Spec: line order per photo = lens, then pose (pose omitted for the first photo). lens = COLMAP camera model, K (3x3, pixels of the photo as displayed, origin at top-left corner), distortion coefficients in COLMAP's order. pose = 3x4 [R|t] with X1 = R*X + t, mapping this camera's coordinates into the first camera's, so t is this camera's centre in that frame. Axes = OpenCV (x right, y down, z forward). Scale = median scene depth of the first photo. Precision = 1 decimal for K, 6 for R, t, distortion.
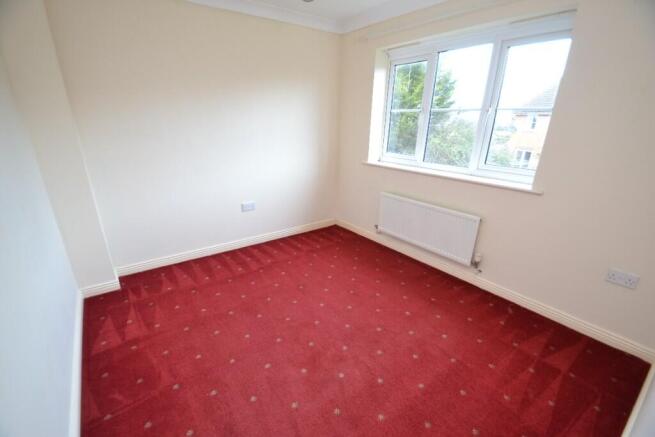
lens RADIAL K [[303.1, 0, 327.5], [0, 303.1, 218.5], [0, 0, 1]] dist [-0.003158, -0.000378]
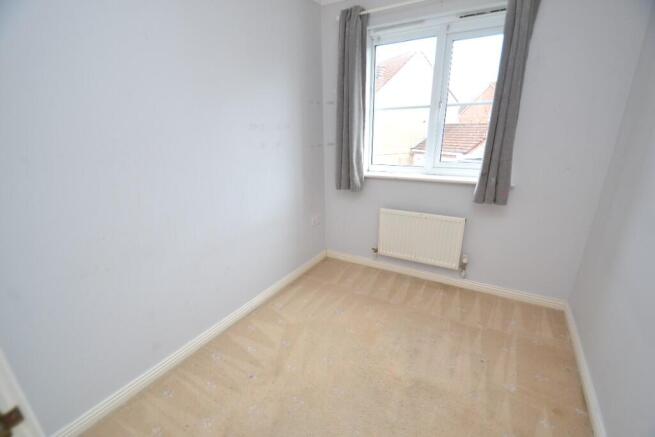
lens RADIAL K [[291.2, 0, 327.5], [0, 291.2, 218.5], [0, 0, 1]] dist [0.002725, 0.000170]
pose [[0.917015, -0.164697, 0.363260, -0.216260], [0.165180, 0.985808, 0.029970, -0.096735], [-0.363041, 0.032521, 0.931206, 0.288358]]
